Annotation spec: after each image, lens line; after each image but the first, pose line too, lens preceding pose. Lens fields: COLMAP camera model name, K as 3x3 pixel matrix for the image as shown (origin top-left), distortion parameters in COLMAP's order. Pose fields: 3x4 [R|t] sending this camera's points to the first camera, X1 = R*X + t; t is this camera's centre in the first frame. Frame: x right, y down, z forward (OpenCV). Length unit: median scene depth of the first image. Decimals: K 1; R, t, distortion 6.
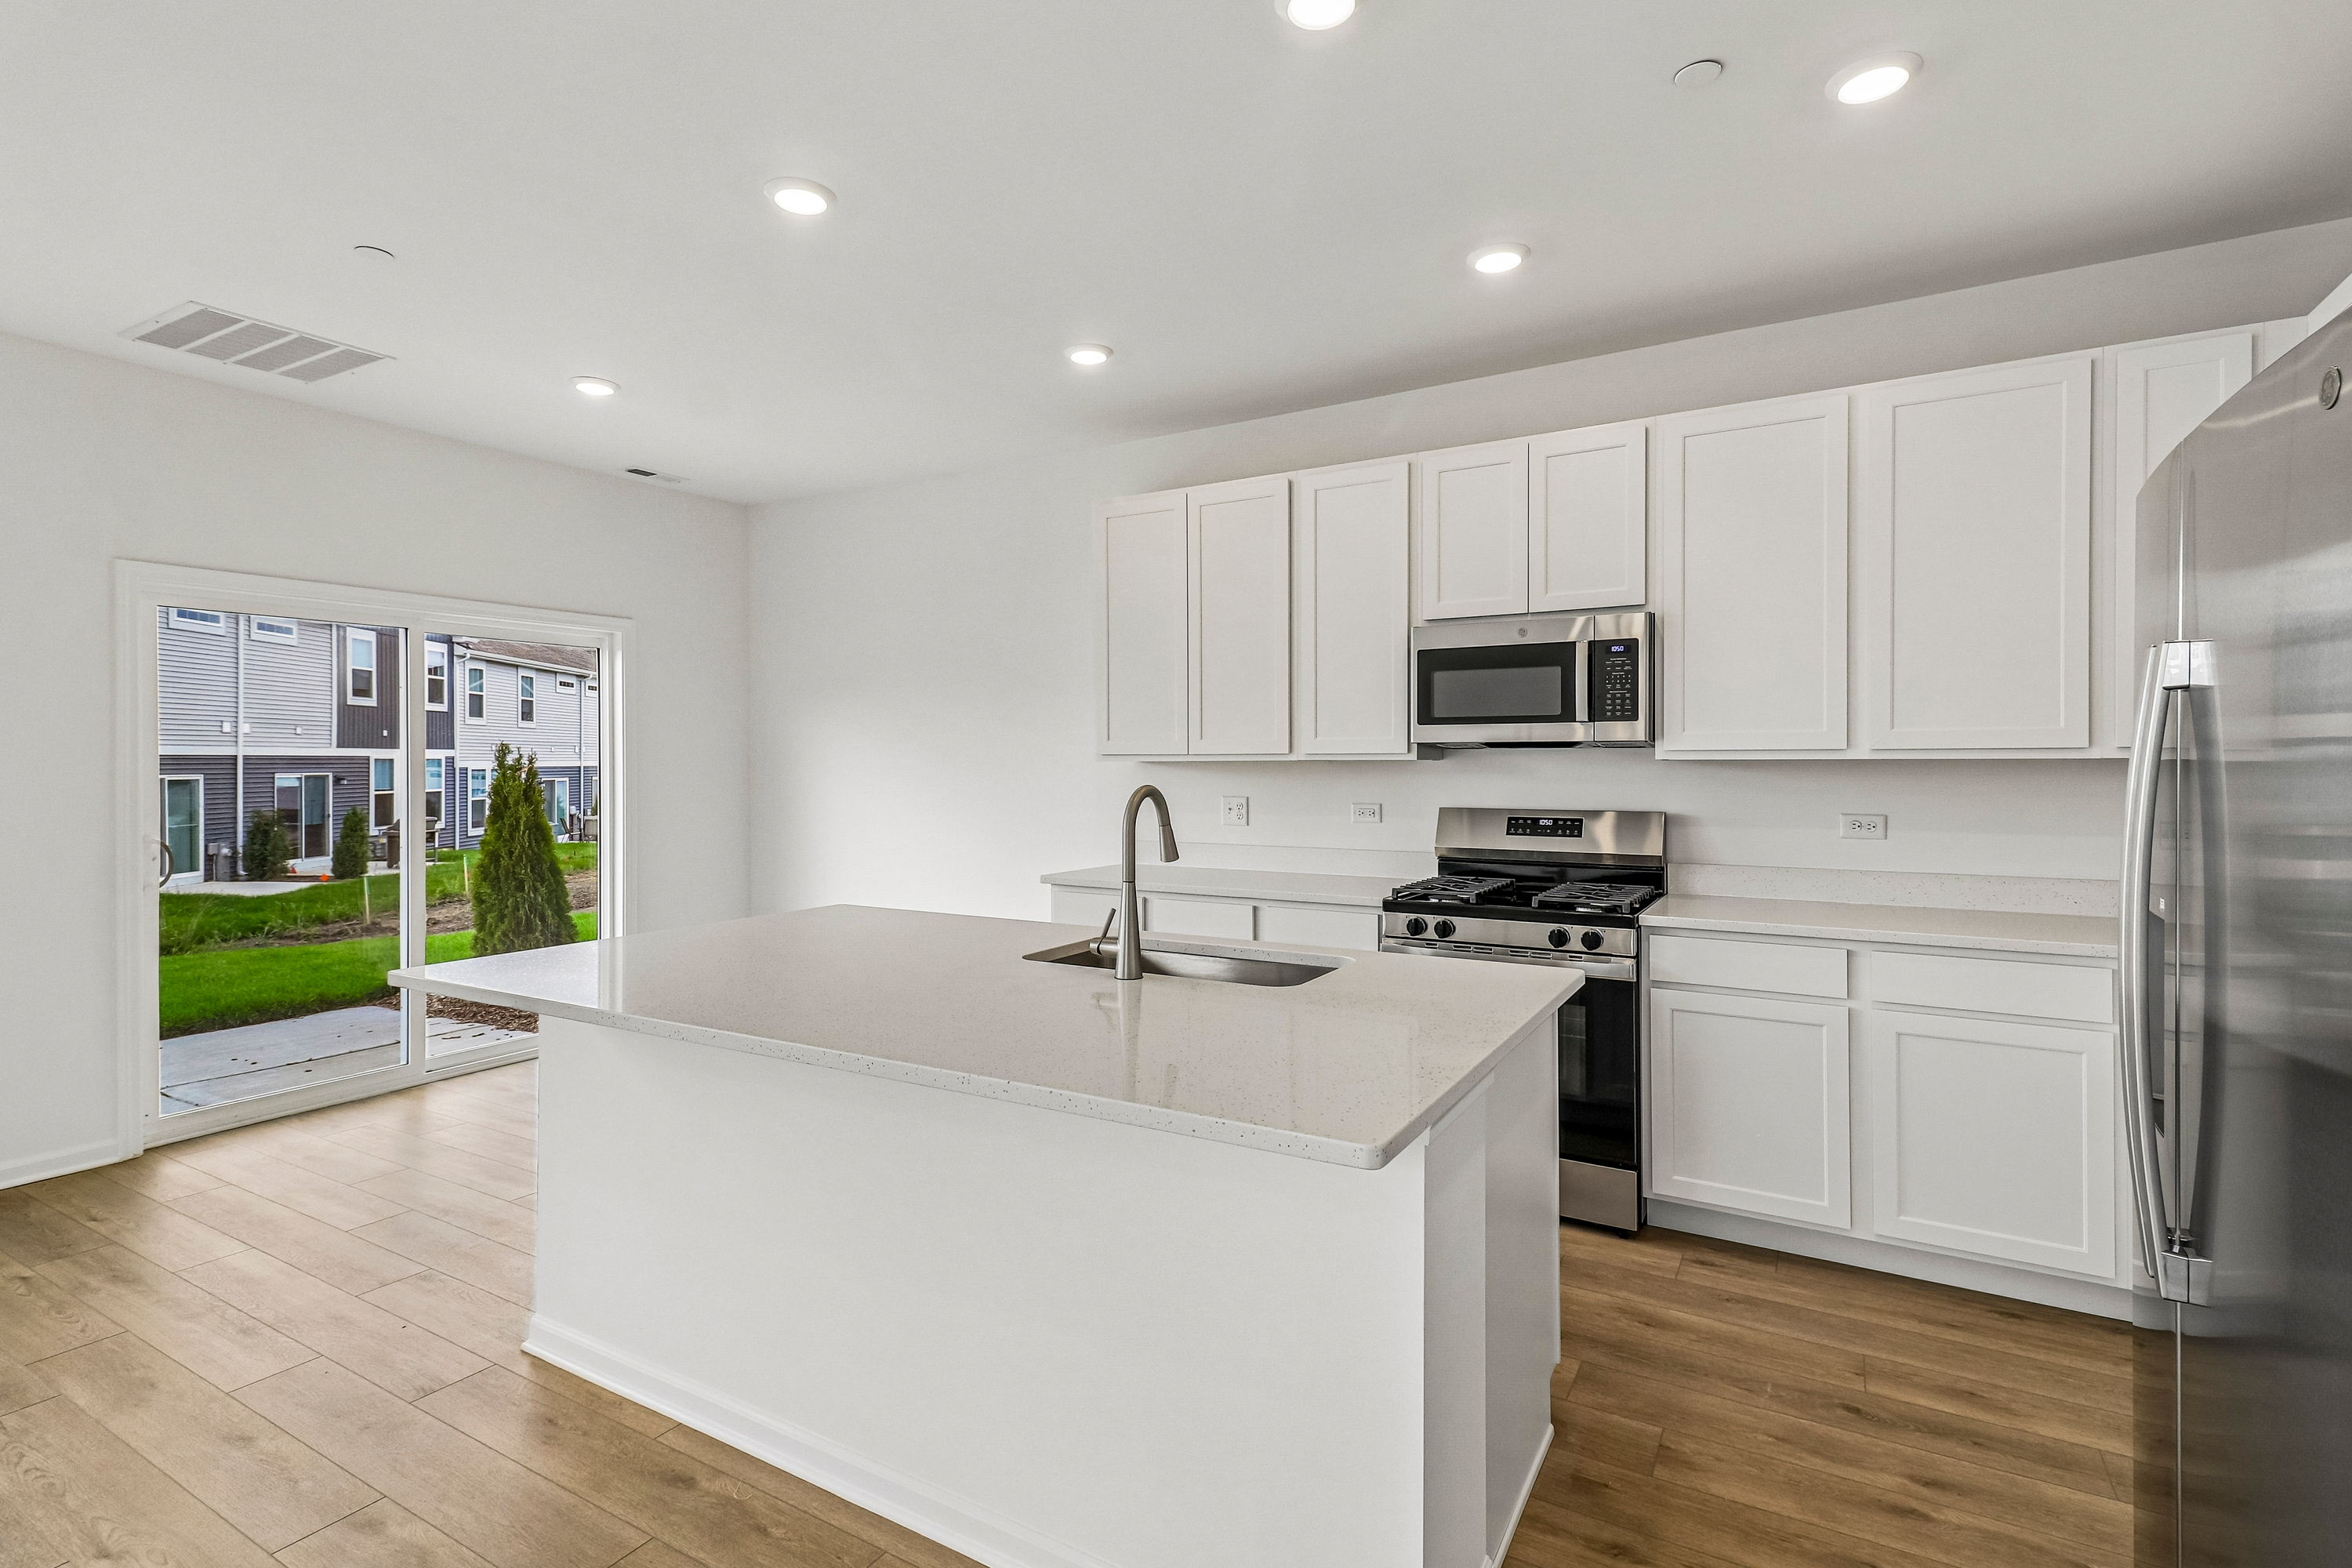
lens RADIAL K [[1124.0, 0, 1197.8], [0, 1124.0, 768.1], [0, 0, 1]] dist [0.023072, -0.005595]
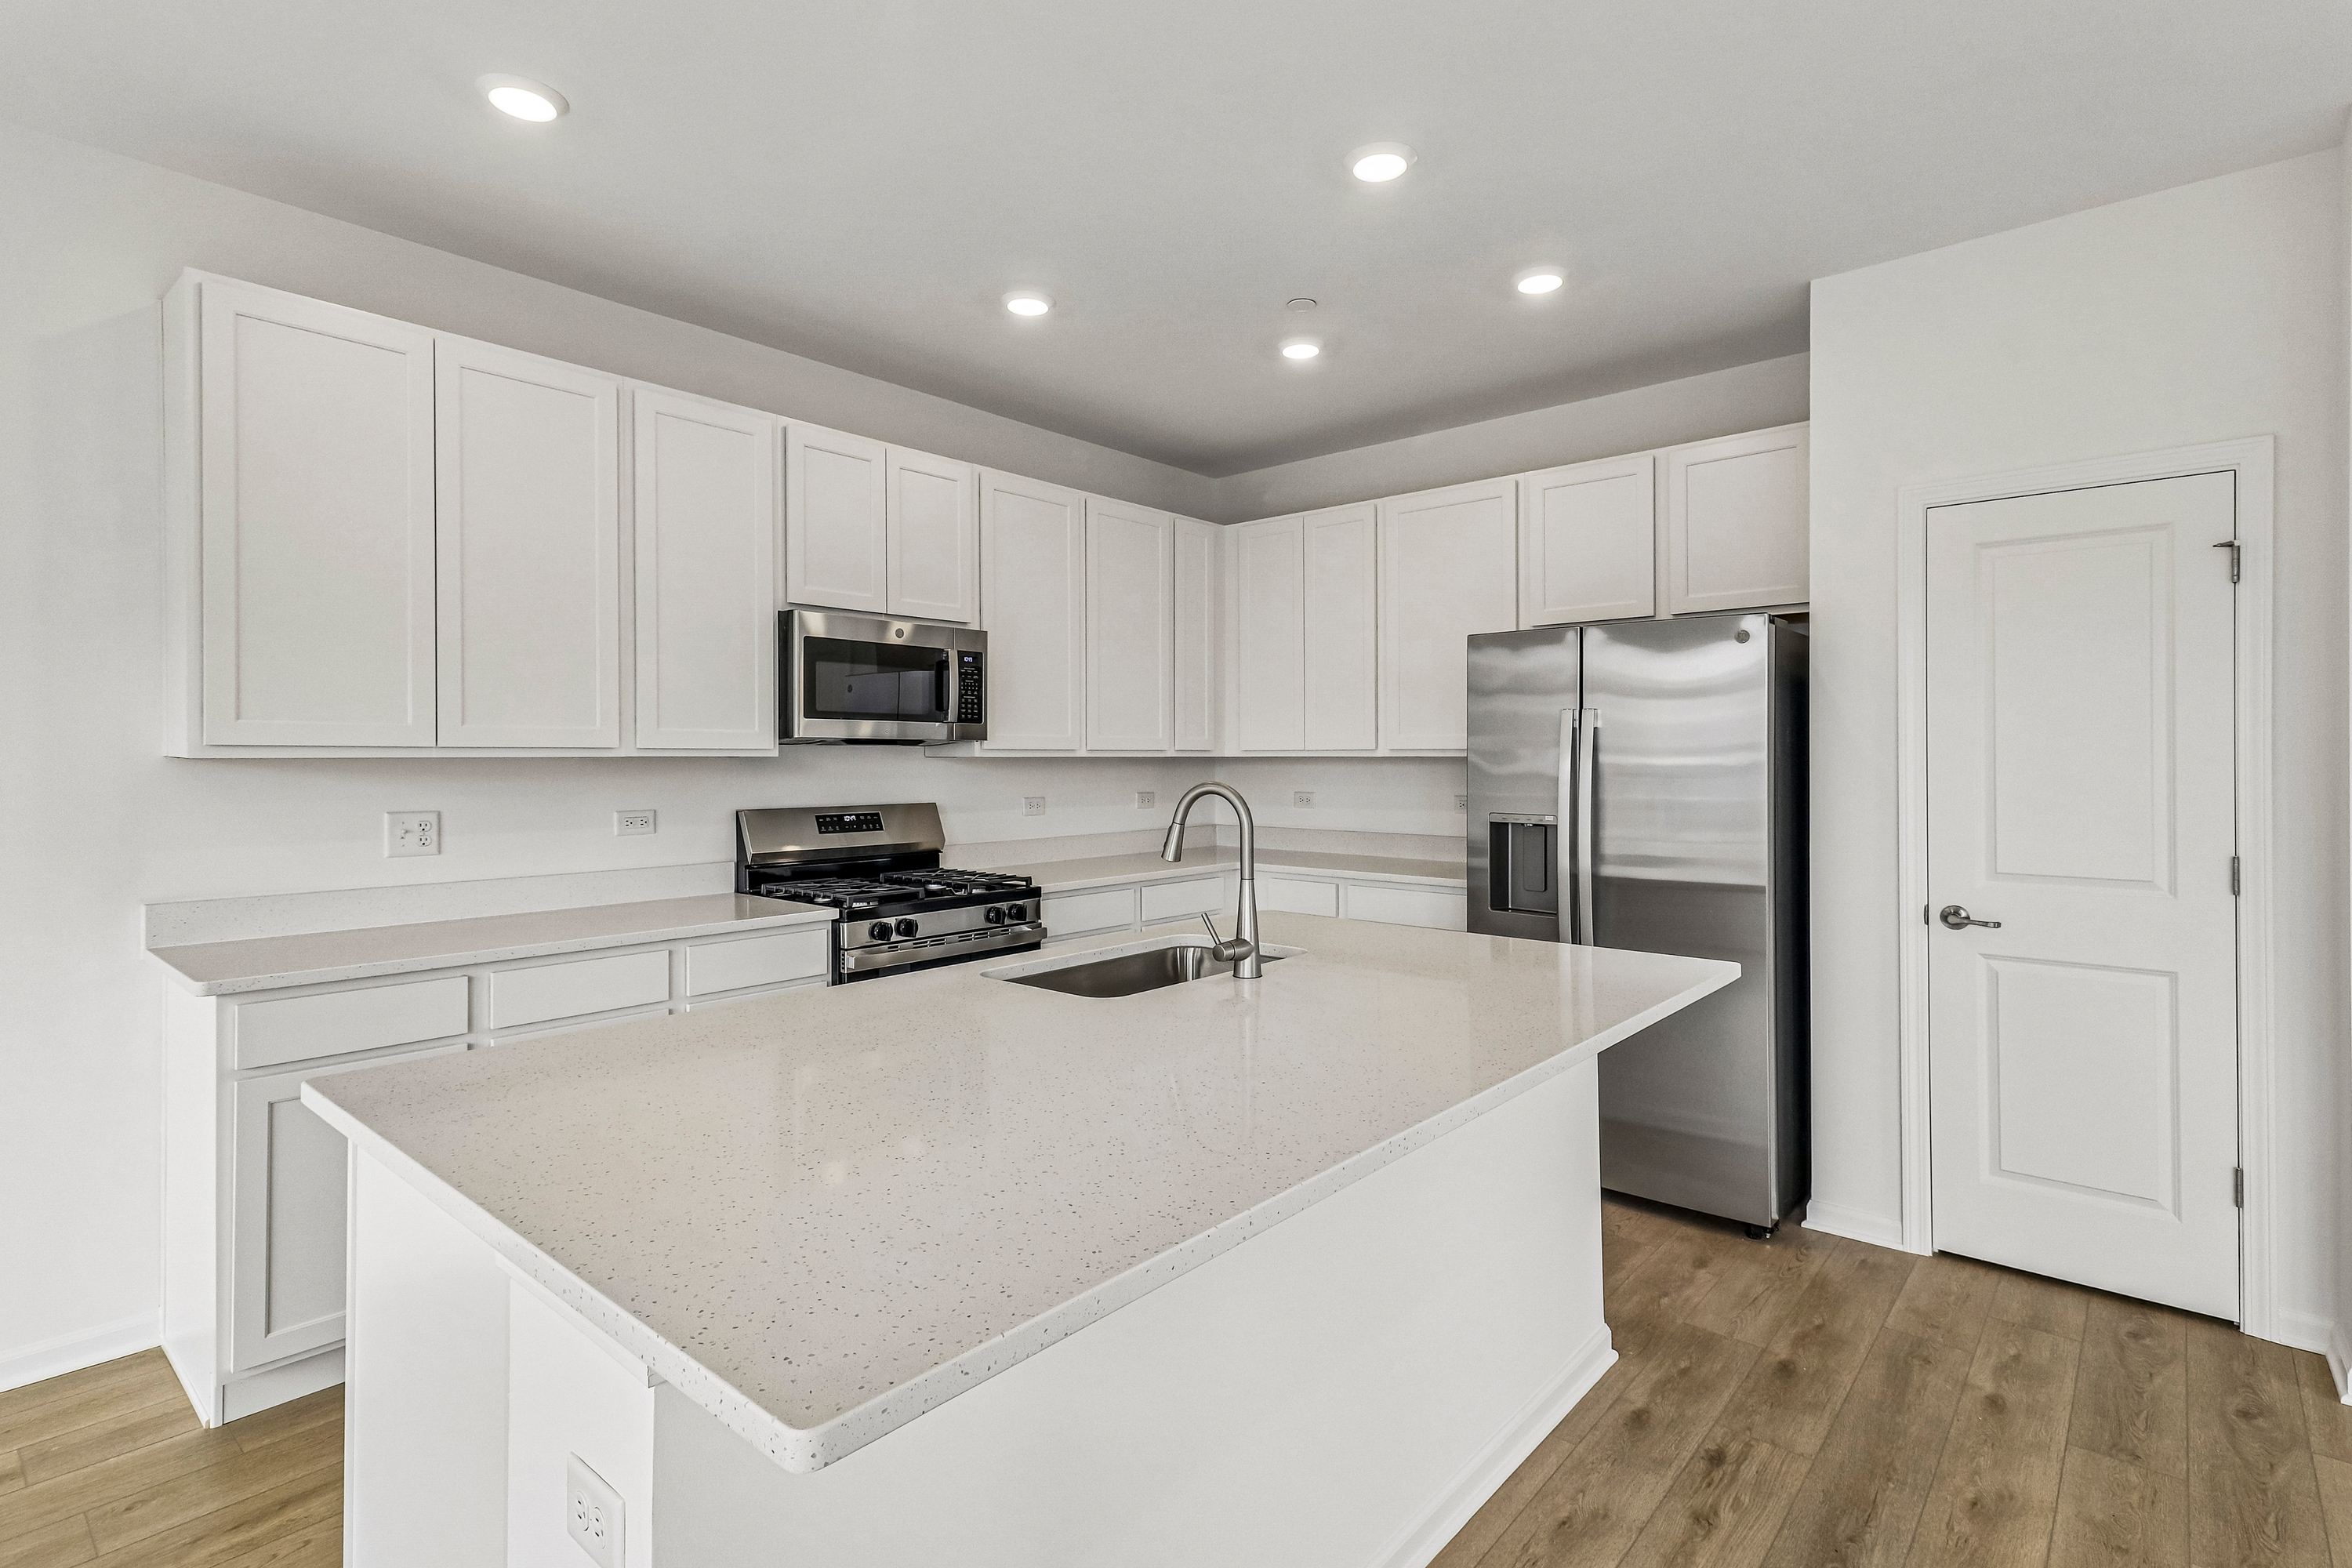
lens RADIAL K [[1124.0, 0, 1156.1], [0, 1124.0, 762.6], [0, 0, 1]] dist [0.023072, -0.005595]
pose [[0.207958, -0.001989, 0.978136, -0.588857], [0.006469, 0.999979, 0.000658, -0.000490], [-0.978116, 0.006190, 0.207966, 0.498915]]
